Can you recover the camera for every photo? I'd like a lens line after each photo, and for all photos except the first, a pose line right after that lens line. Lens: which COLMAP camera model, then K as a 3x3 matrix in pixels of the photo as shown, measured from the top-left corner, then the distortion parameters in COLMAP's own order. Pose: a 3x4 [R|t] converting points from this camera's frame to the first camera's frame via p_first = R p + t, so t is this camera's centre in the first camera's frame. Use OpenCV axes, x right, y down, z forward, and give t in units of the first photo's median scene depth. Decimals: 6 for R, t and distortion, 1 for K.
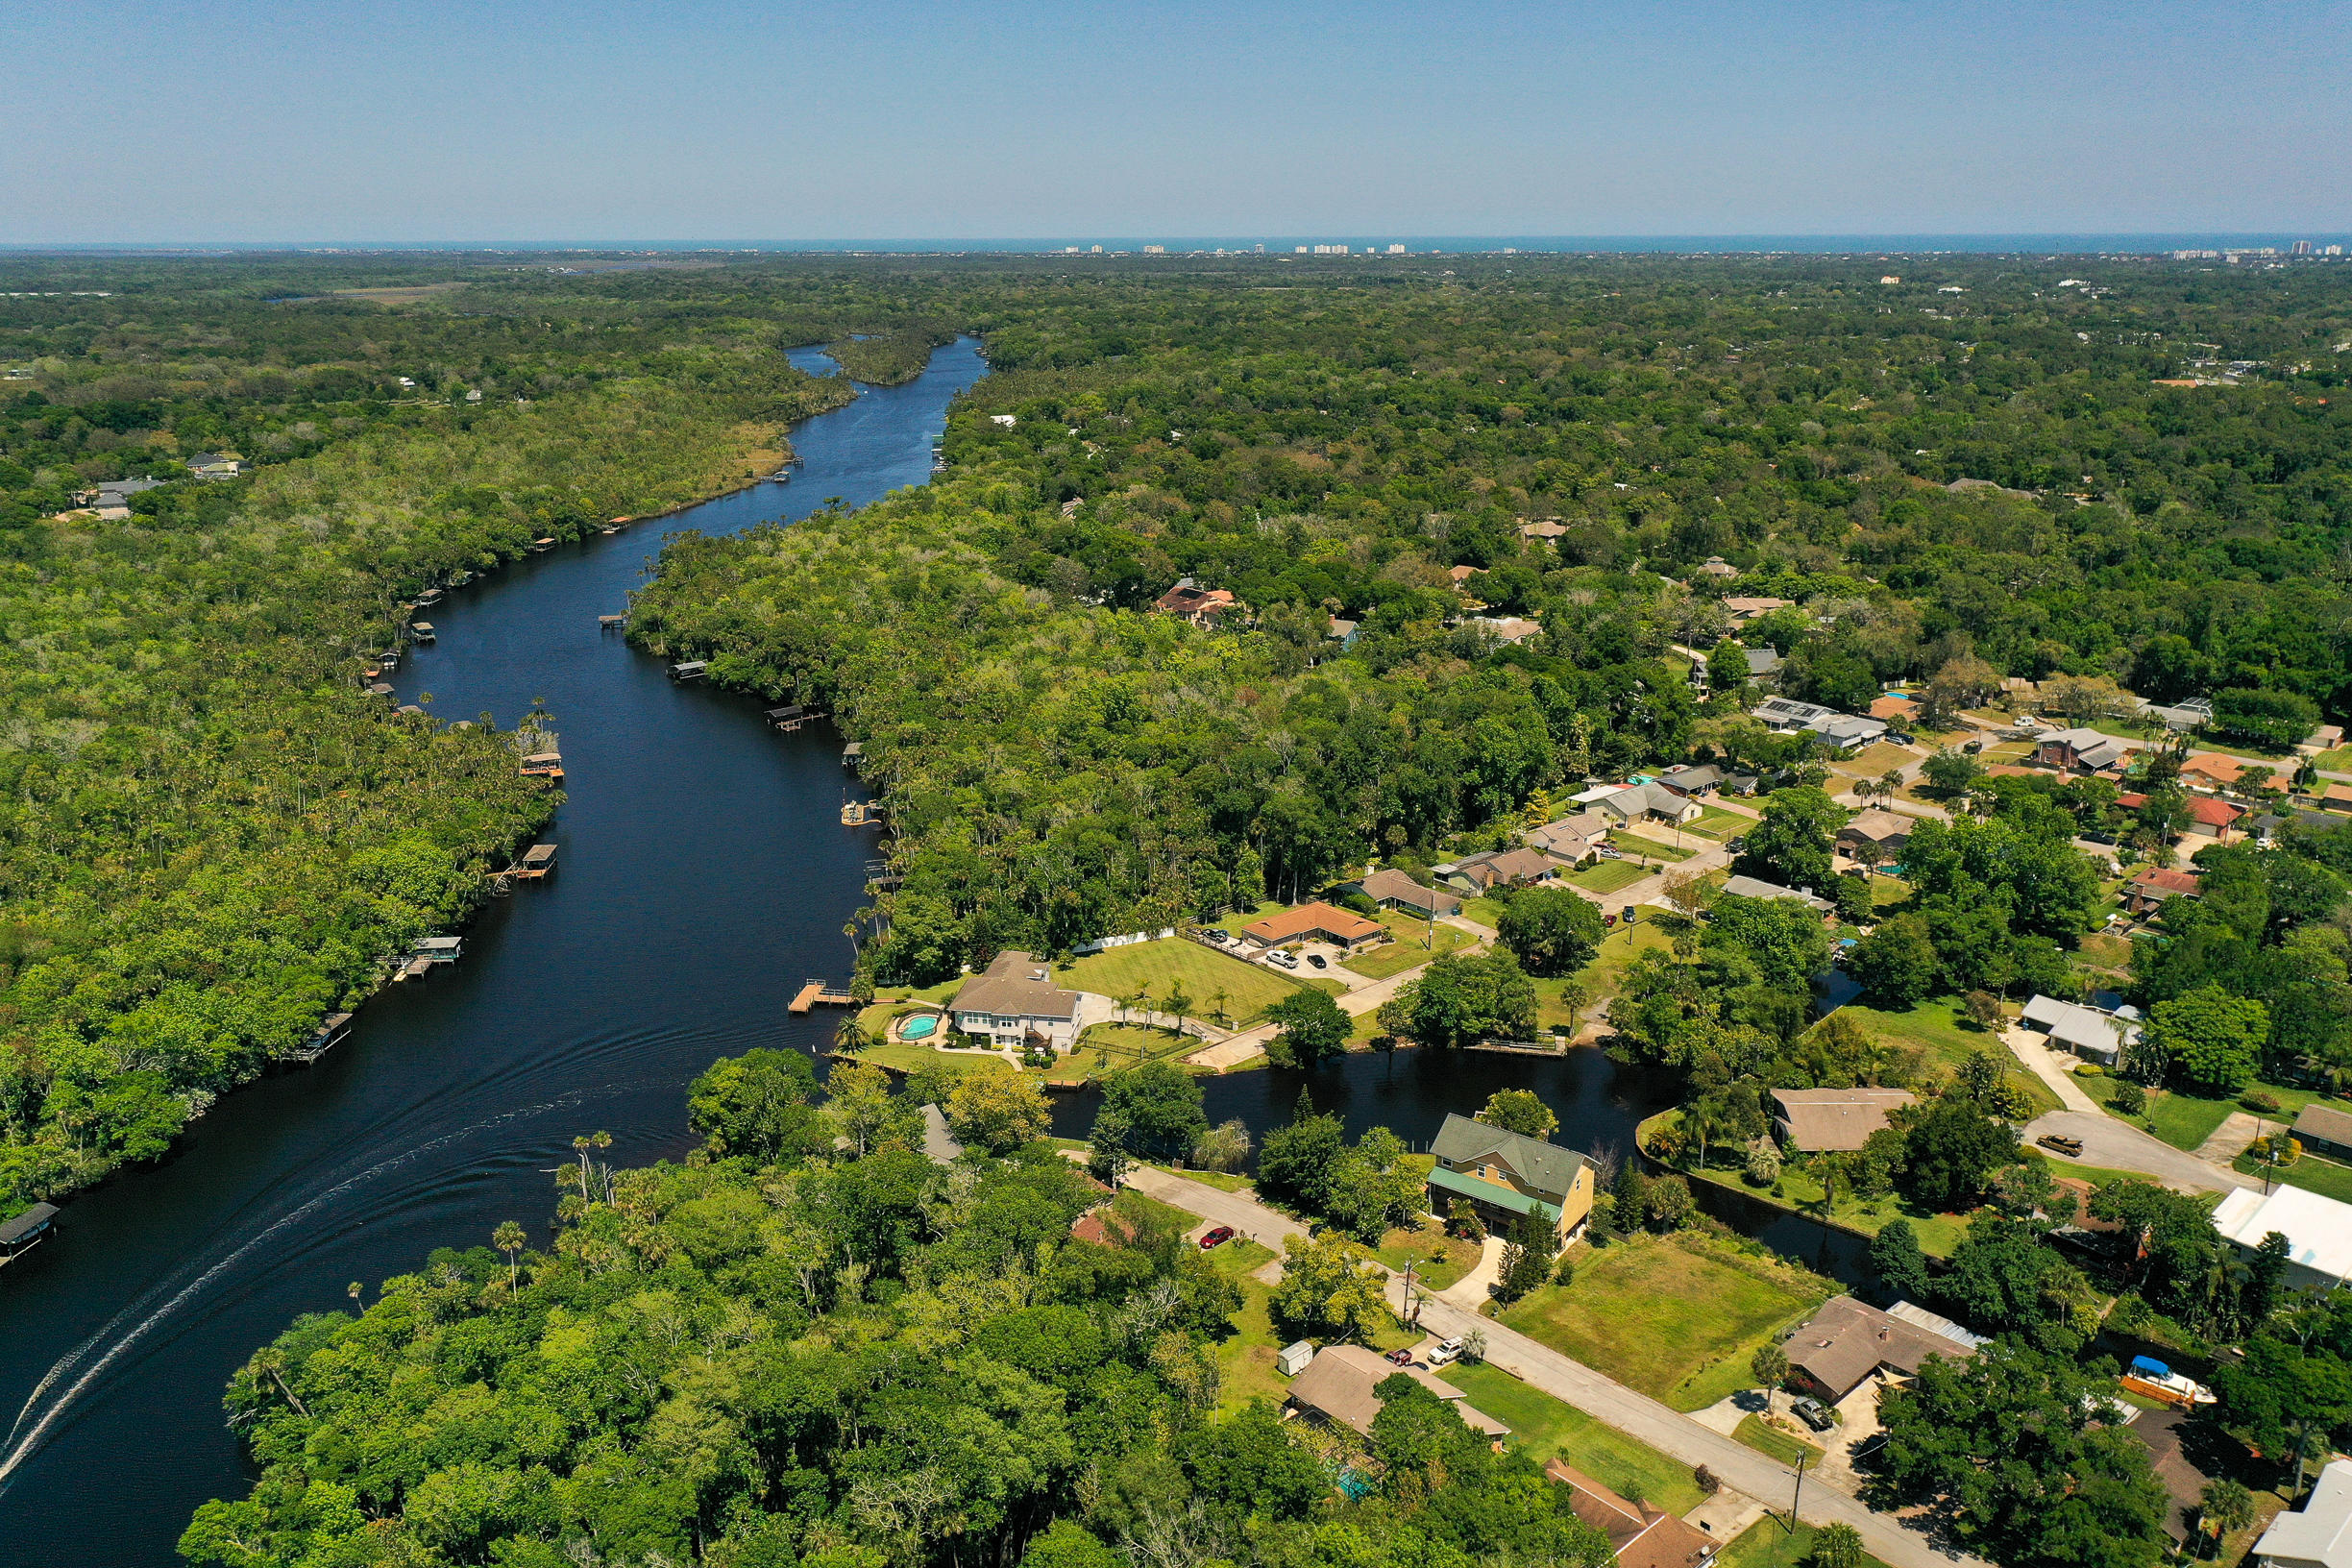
lens RADIAL K [[1853.0, 0, 1178.0], [0, 1853.0, 787.9], [0, 0, 1]] dist [0.000489, 0.010220]
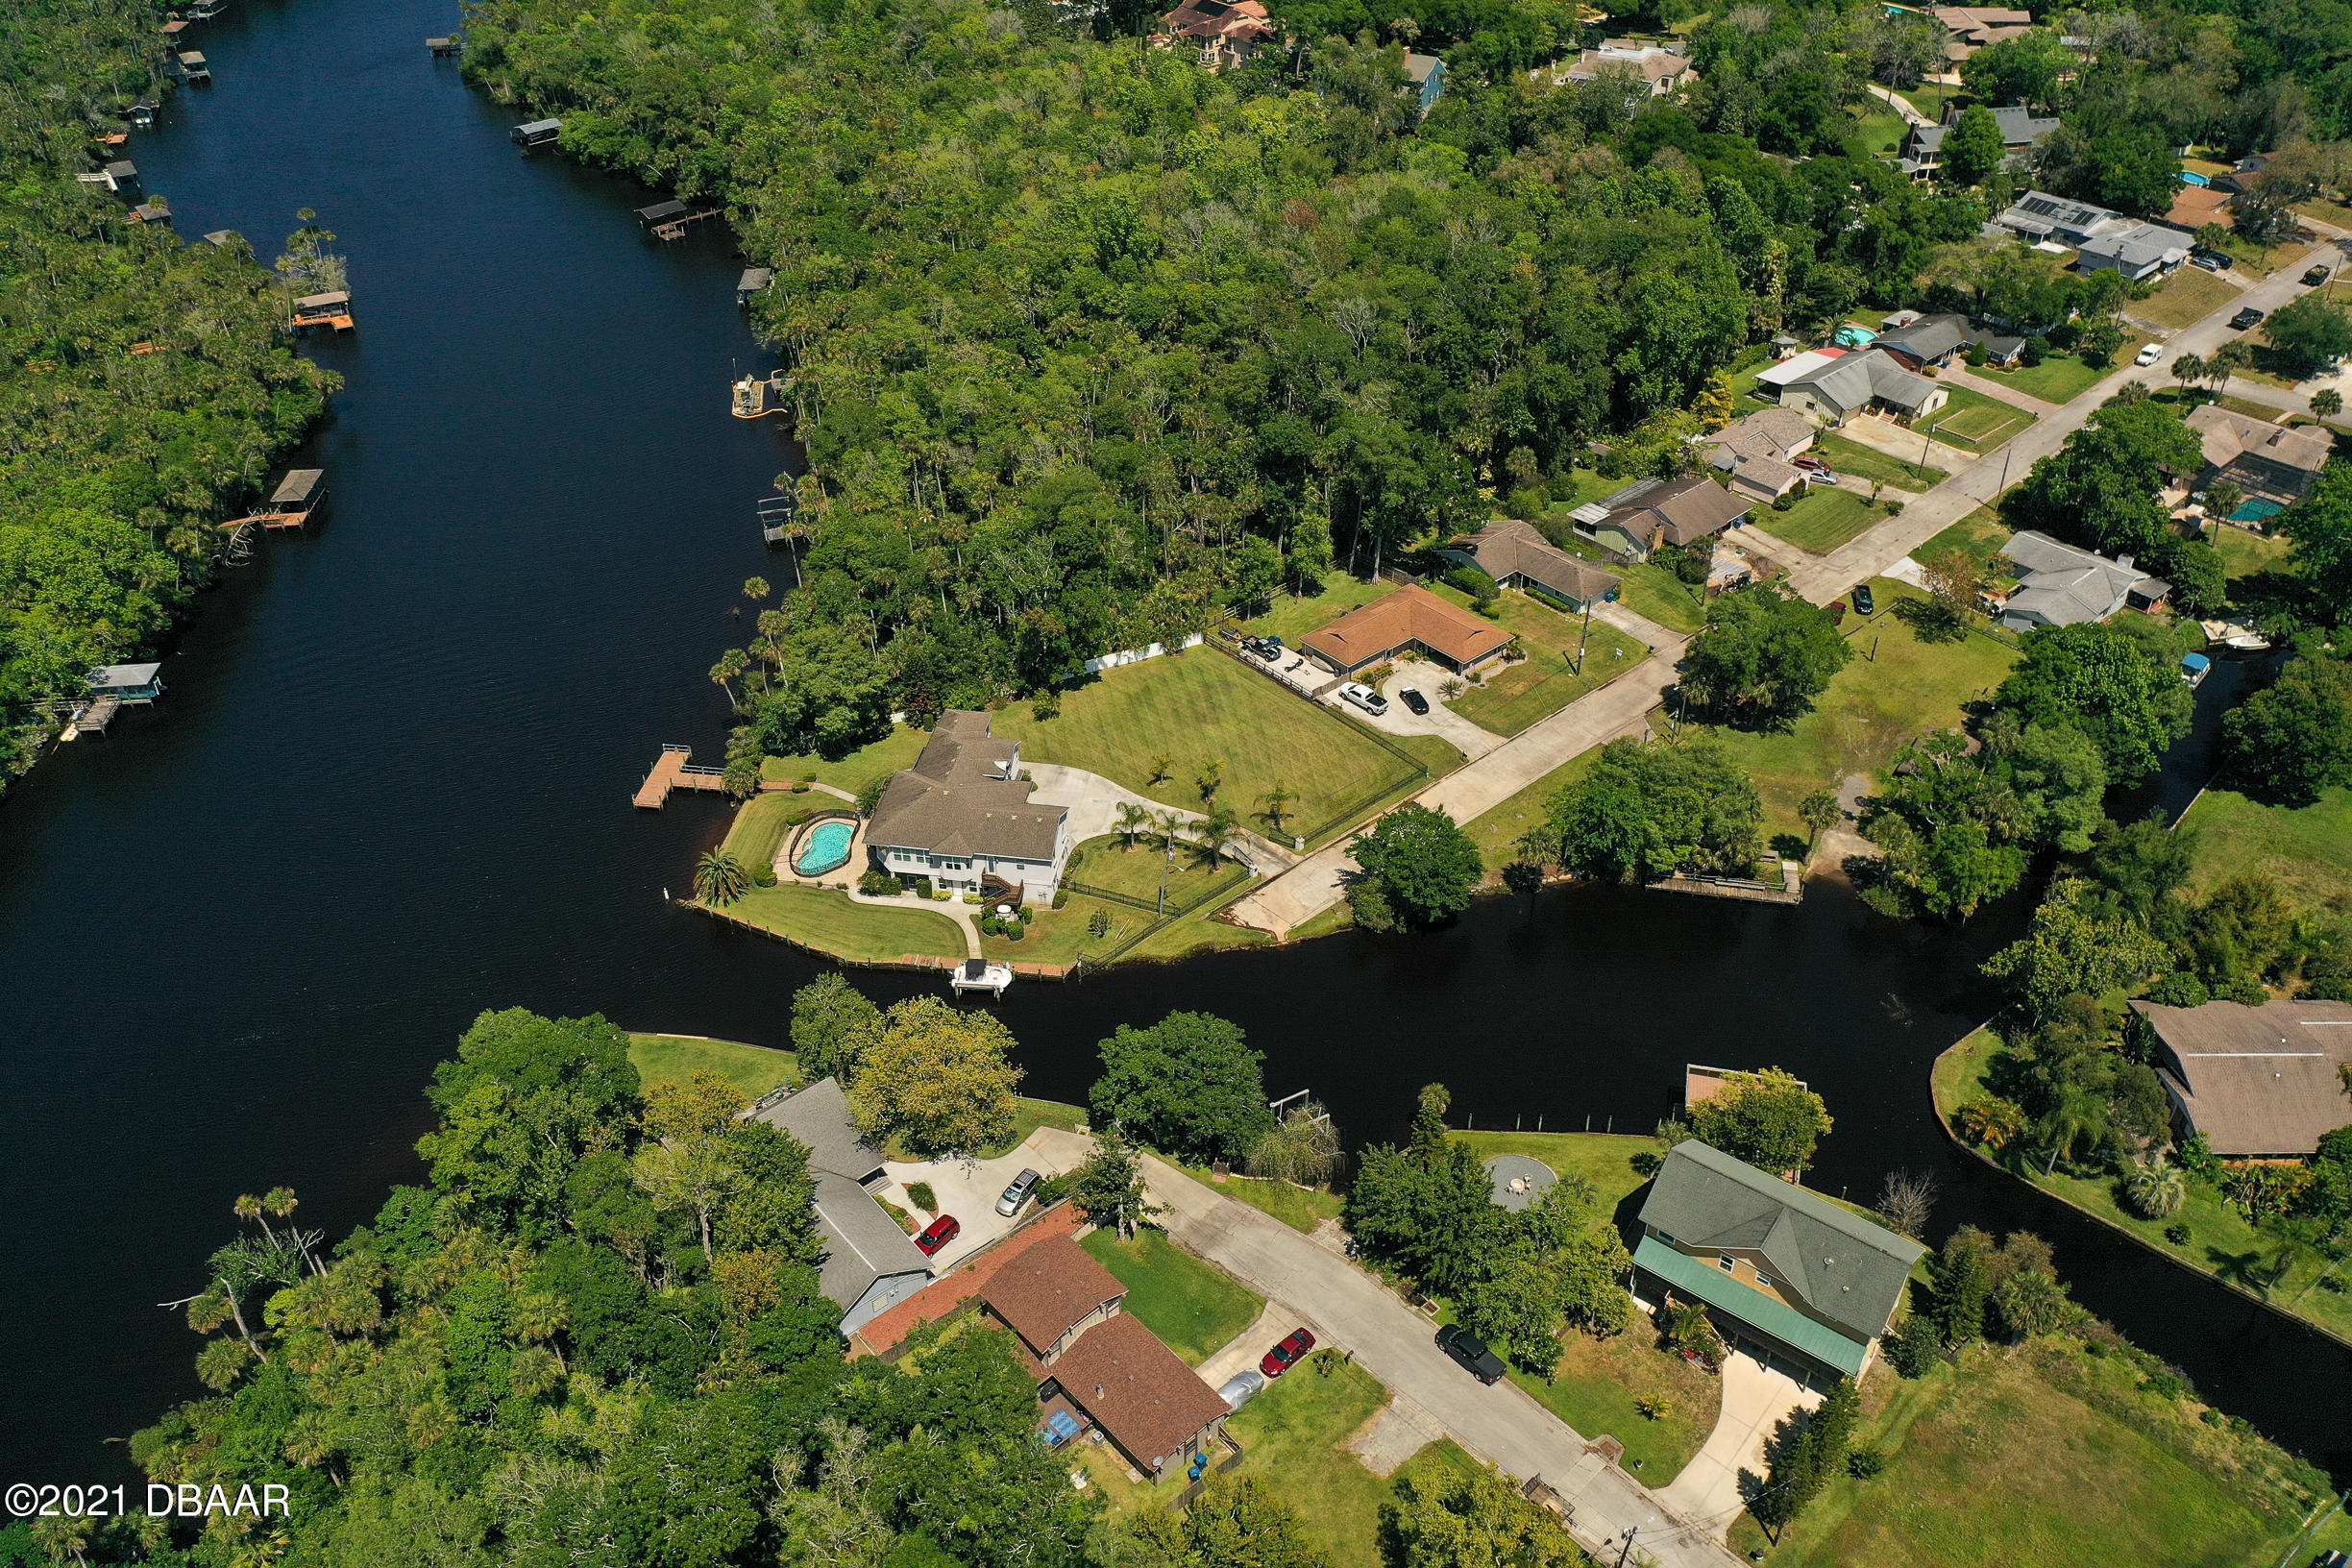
lens RADIAL K [[1853.0, 0, 1180.8], [0, 1853.0, 779.8], [0, 0, 1]] dist [0.000489, 0.010220]
pose [[0.999970, -0.006717, -0.003922, -0.007688], [0.007638, 0.943236, 0.332034, -0.098289], [0.001469, -0.332054, 0.943259, 0.325456]]
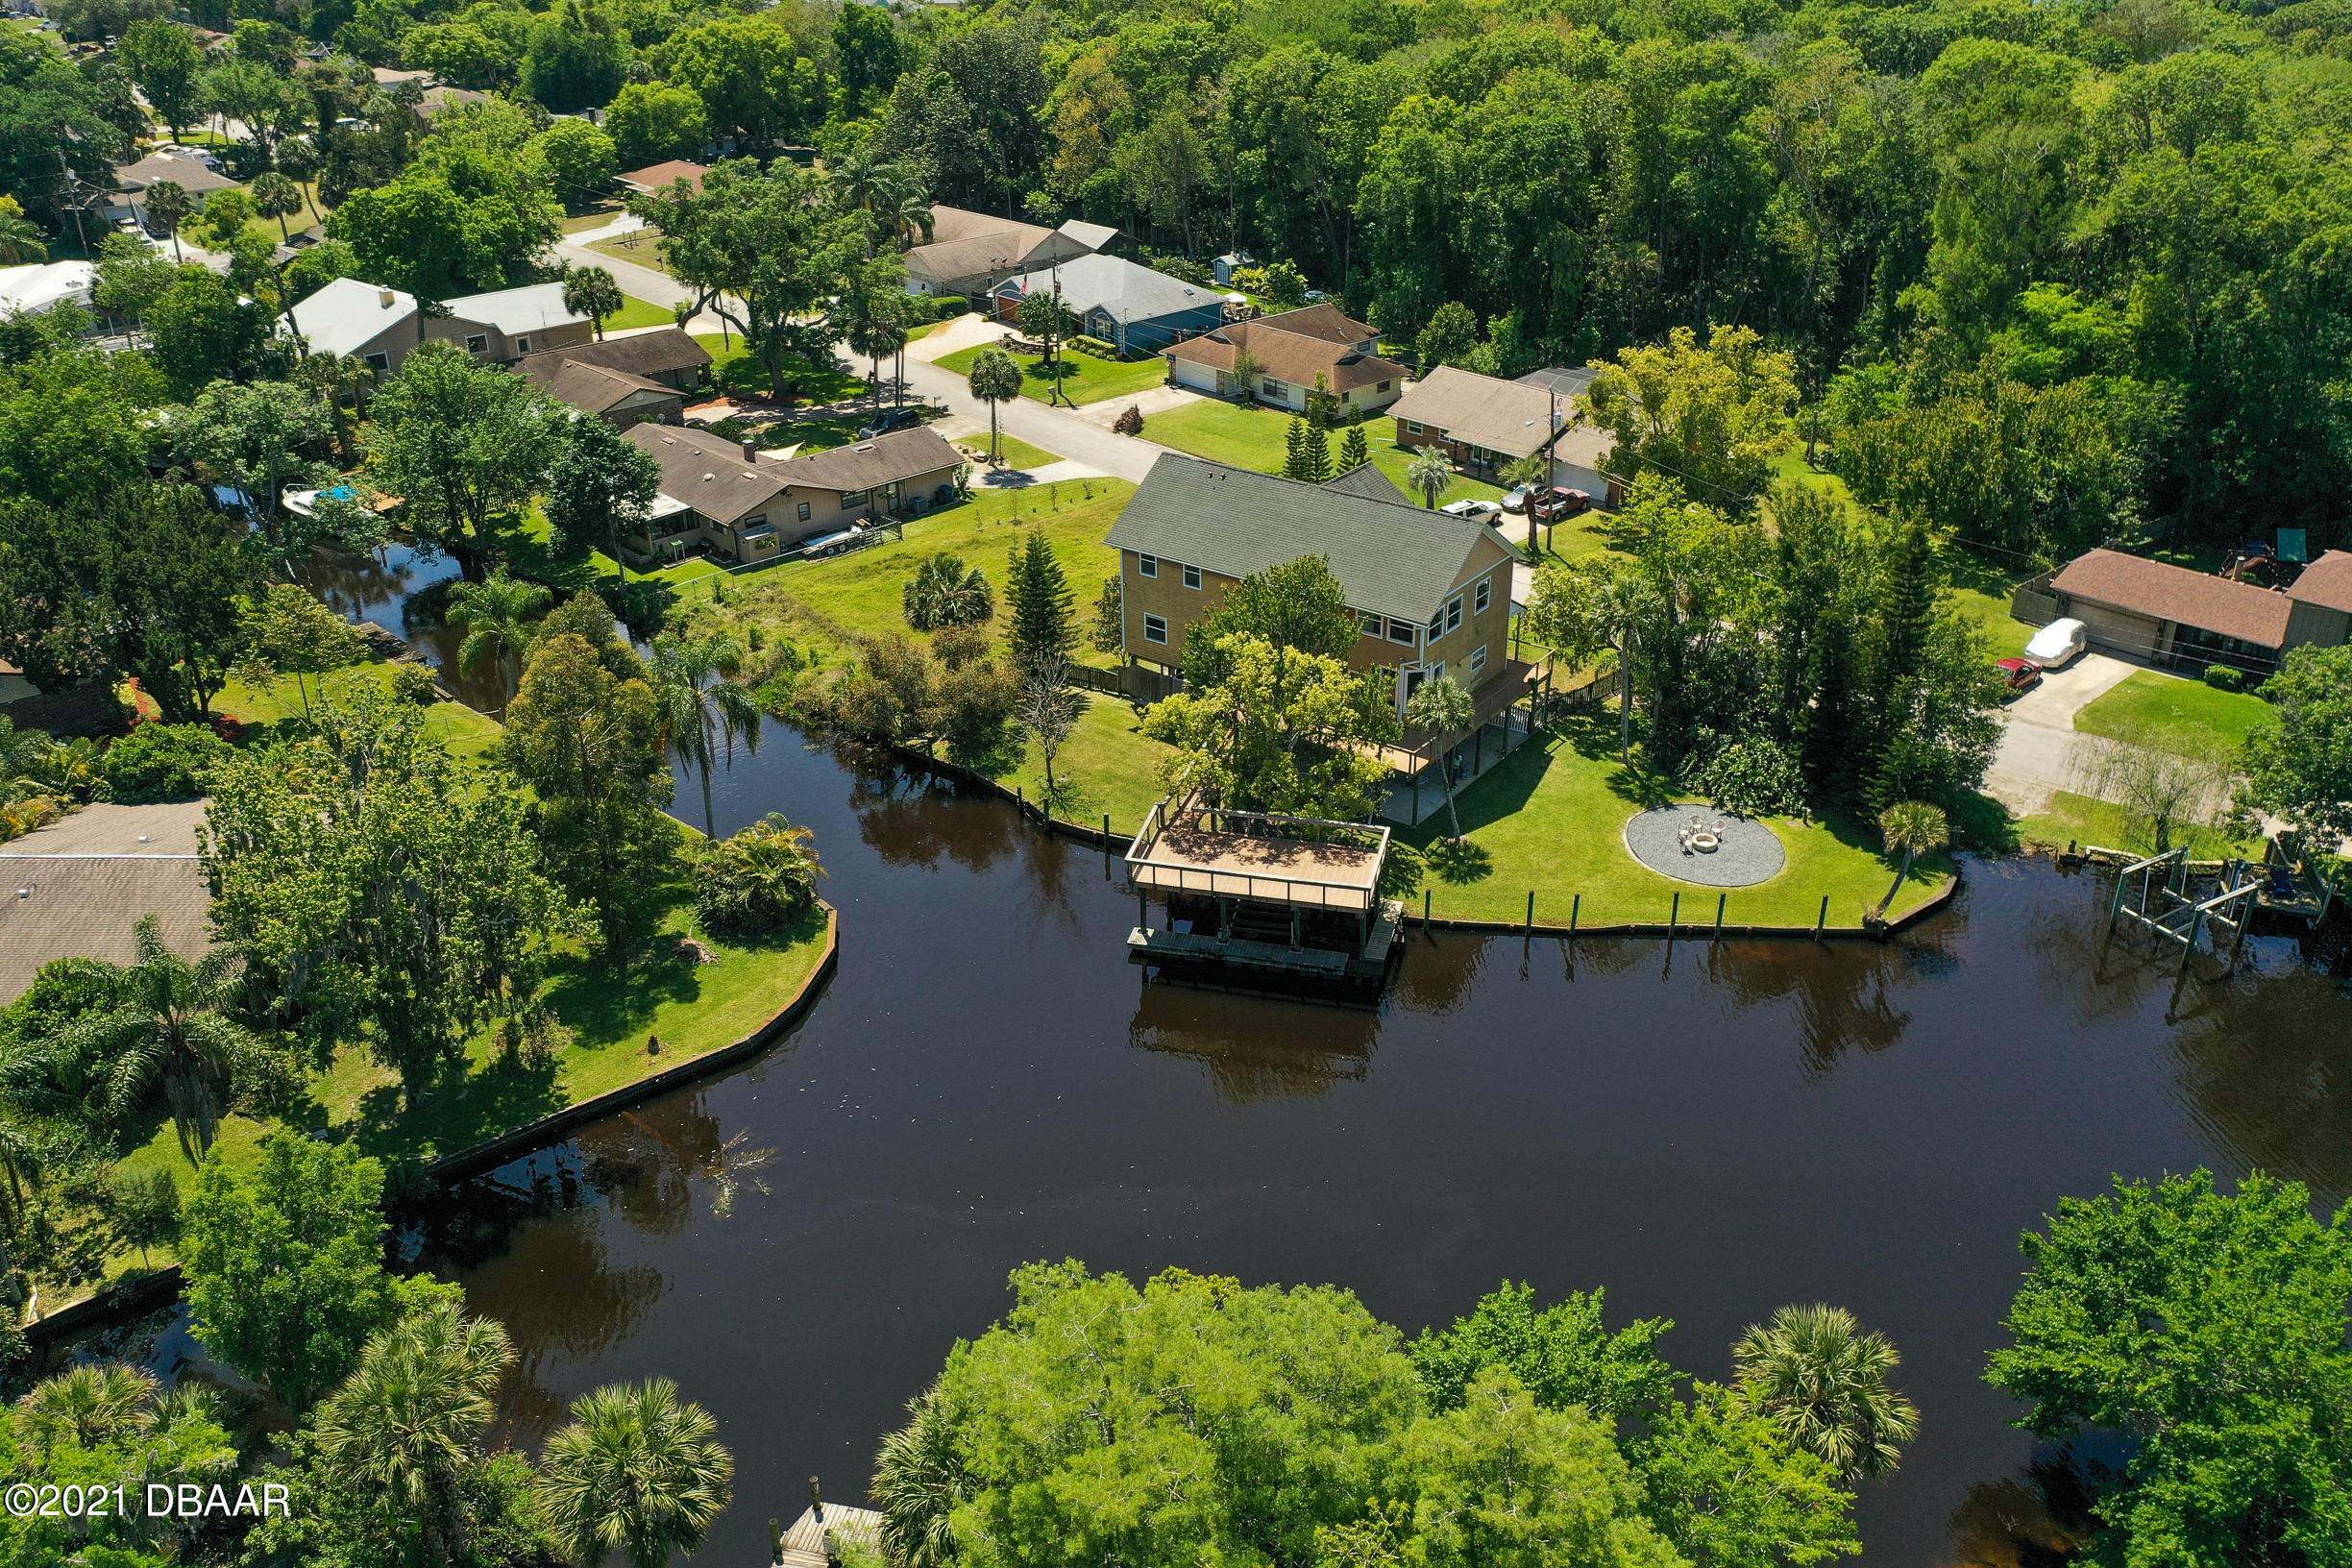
lens RADIAL K [[1853.0, 0, 1177.6], [0, 1853.0, 791.1], [0, 0, 1]] dist [0.000489, 0.010220]
pose [[-0.999860, 0.010853, 0.012767, 0.140811], [0.016689, 0.713244, 0.700717, -0.027941], [-0.001501, 0.700832, -0.713325, 0.899683]]
